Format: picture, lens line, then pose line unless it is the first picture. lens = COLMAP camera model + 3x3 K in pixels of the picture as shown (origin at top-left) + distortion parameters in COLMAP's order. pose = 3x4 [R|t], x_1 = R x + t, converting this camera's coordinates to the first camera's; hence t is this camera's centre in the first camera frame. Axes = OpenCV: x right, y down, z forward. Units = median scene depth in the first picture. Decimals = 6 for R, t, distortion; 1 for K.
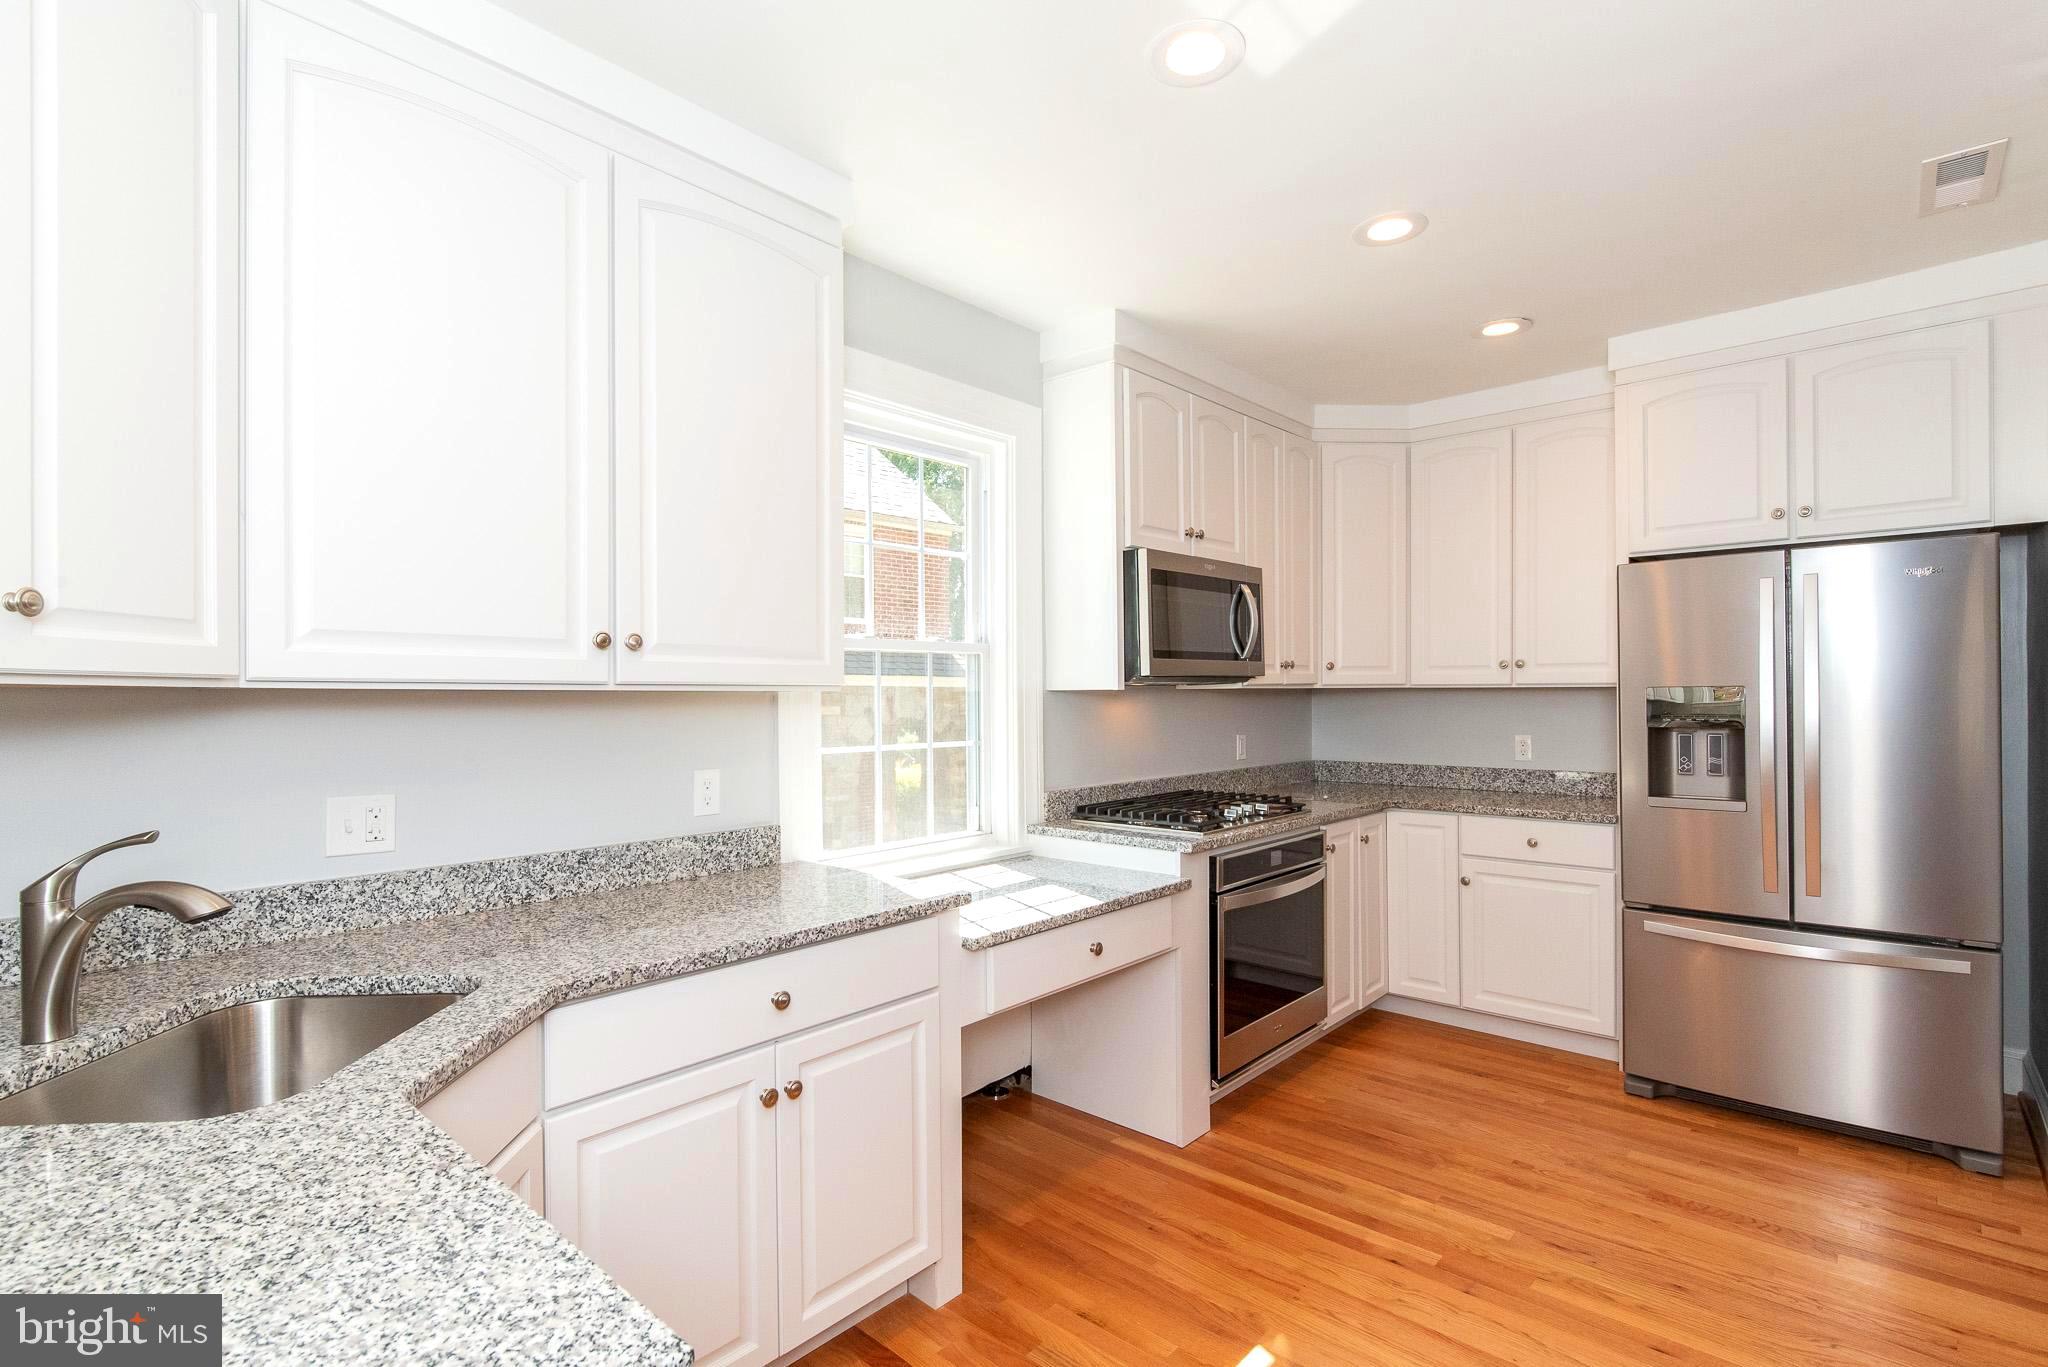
lens RADIAL K [[961.2, 0, 1022.9], [0, 961.2, 687.6], [0, 0, 1]] dist [-0.001185, 0.000068]
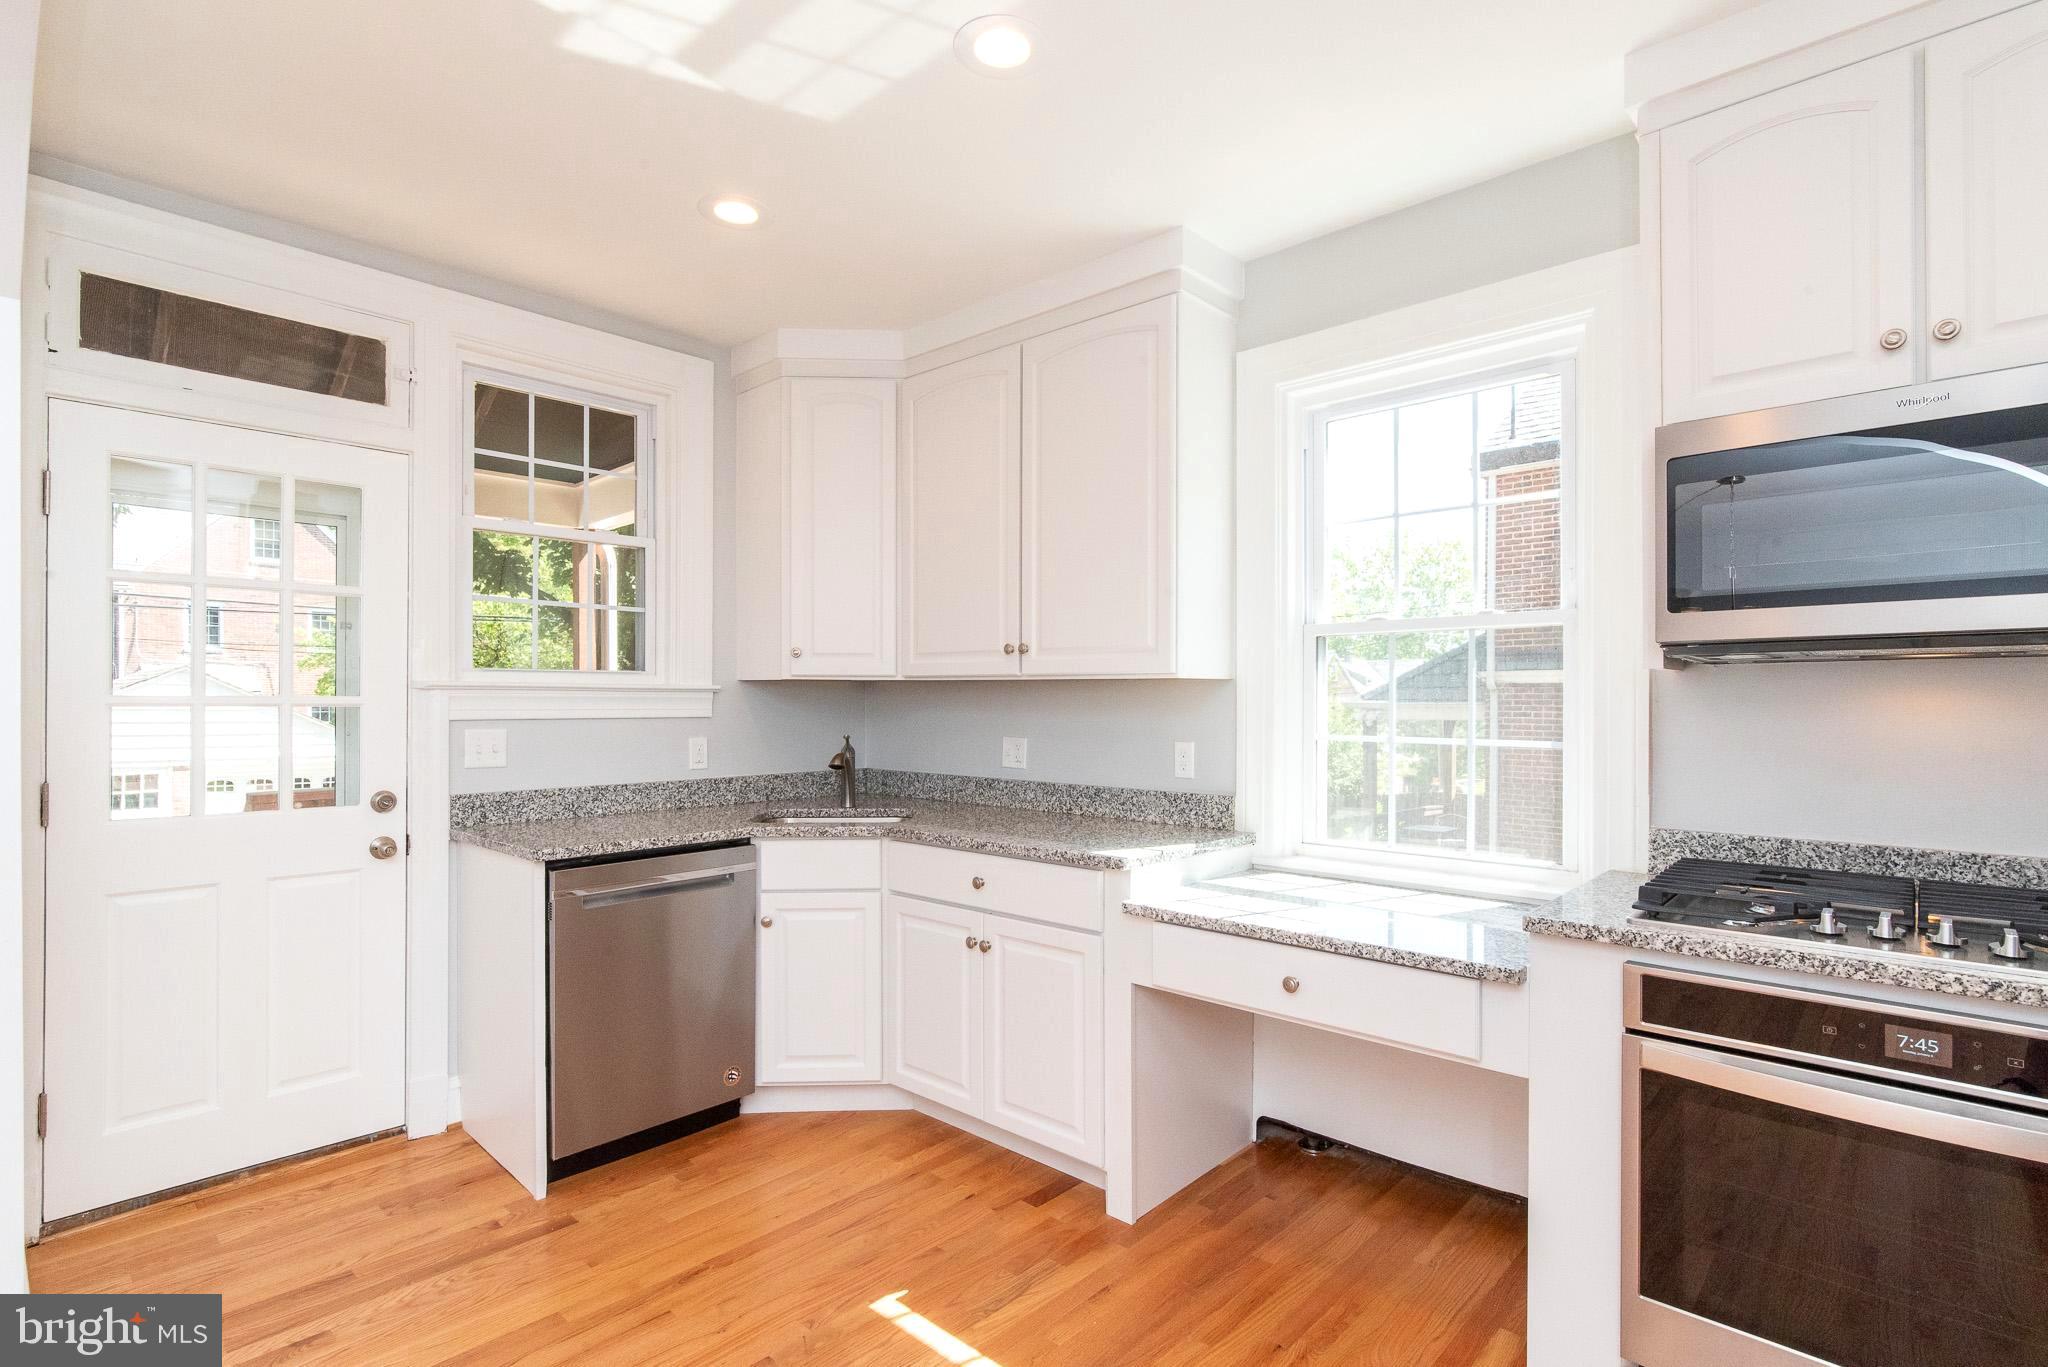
lens RADIAL K [[1012.6, 0, 1024.0], [0, 1012.6, 683.5], [0, 0, 1]] dist [-0.001355, -0.000313]
pose [[-0.020928, -0.005135, -0.999768, 0.737039], [0.009972, 0.999936, -0.005345, 0.011008], [0.999731, -0.010081, -0.020875, 0.608851]]
